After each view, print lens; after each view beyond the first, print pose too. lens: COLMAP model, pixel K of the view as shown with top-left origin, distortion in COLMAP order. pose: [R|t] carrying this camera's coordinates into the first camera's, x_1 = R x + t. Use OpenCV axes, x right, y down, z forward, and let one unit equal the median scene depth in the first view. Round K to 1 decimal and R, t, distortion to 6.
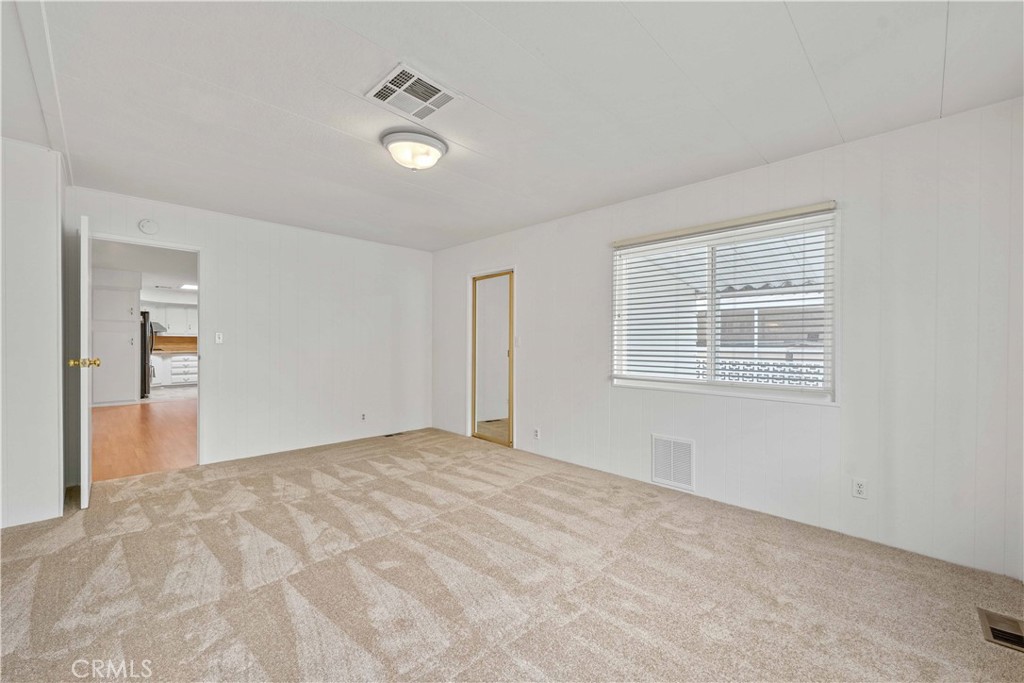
lens RADIAL K [[429.2, 0, 512.0], [0, 429.2, 341.5], [0, 0, 1]] dist [-0.001859, -0.000159]
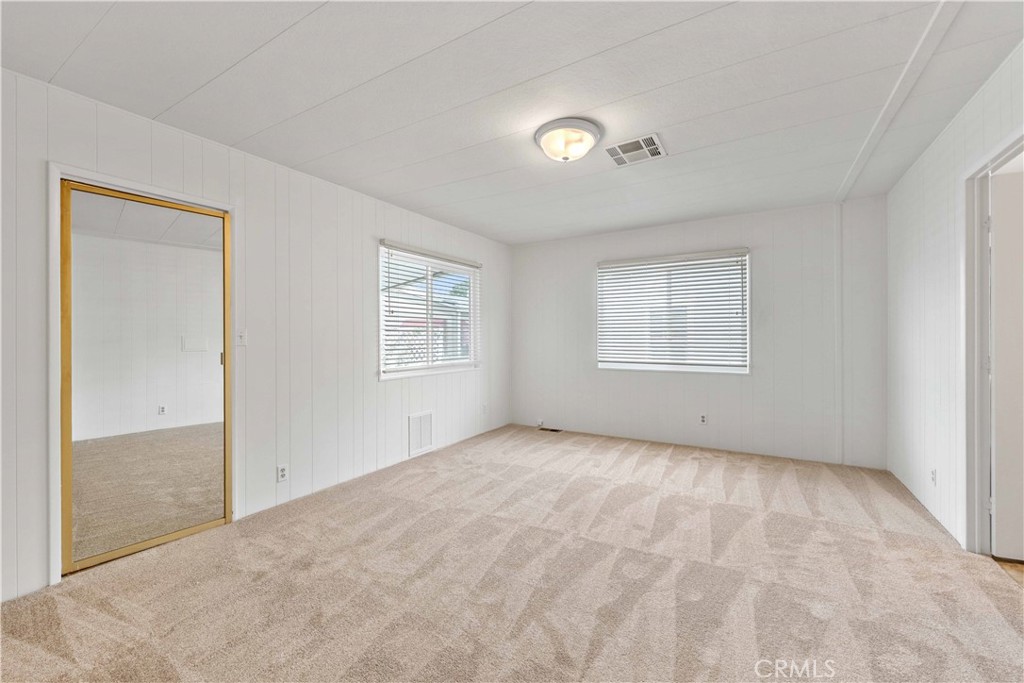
lens RADIAL K [[415.5, 0, 499.5], [0, 415.5, 337.7], [0, 0, 1]] dist [-0.000578, -0.000129]
pose [[-0.231789, -0.002828, 0.972762, -0.769716], [0.004718, 0.999981, 0.004031, -0.000923], [-0.972755, 0.005524, -0.231771, 0.951060]]
